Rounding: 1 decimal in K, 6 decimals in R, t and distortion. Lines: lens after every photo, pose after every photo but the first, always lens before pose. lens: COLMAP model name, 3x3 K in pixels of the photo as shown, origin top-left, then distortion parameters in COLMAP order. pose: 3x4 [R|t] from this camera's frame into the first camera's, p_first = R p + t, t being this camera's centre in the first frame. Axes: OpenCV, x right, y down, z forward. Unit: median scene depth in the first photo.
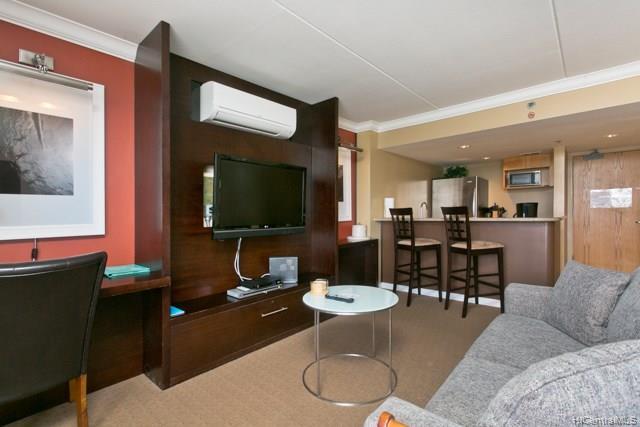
lens RADIAL K [[310.8, 0, 320.0], [0, 310.8, 213.5], [0, 0, 1]] dist [0.000337, -0.000050]
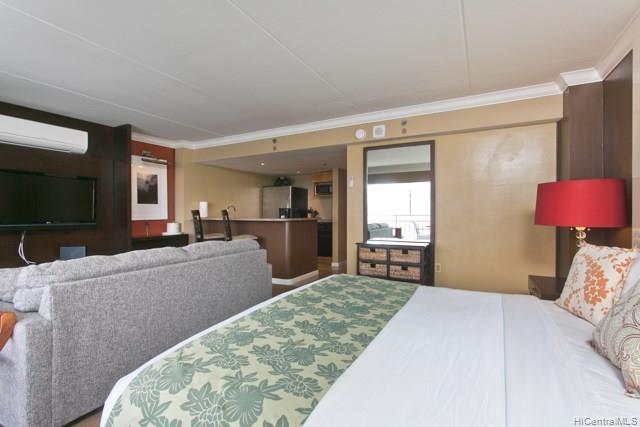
lens RADIAL K [[310.8, 0, 320.0], [0, 310.8, 213.5], [0, 0, 1]] dist [0.000337, -0.000050]
pose [[0.973460, 0.017479, 0.228189, 0.411485], [-0.017501, 0.999845, -0.001926, -0.008015], [-0.228188, -0.002118, 0.973615, -0.346517]]
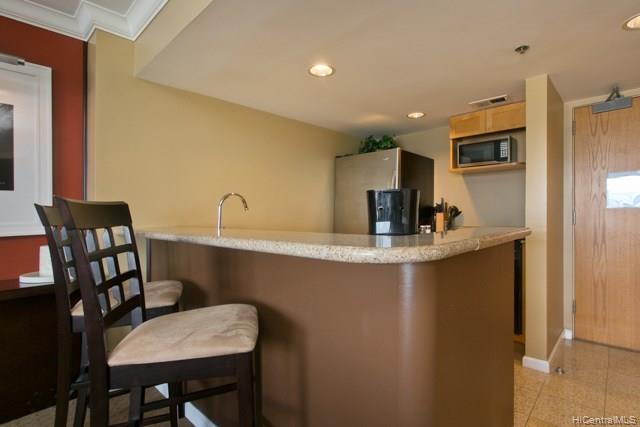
lens RADIAL K [[314.5, 0, 334.6], [0, 314.5, 211.0], [0, 0, 1]] dist [-0.020018, -0.000019]
pose [[0.999705, 0.005714, -0.023624, 0.508670], [-0.005927, 0.999942, -0.008979, -0.006919], [0.023572, 0.009117, 0.999681, 0.564613]]
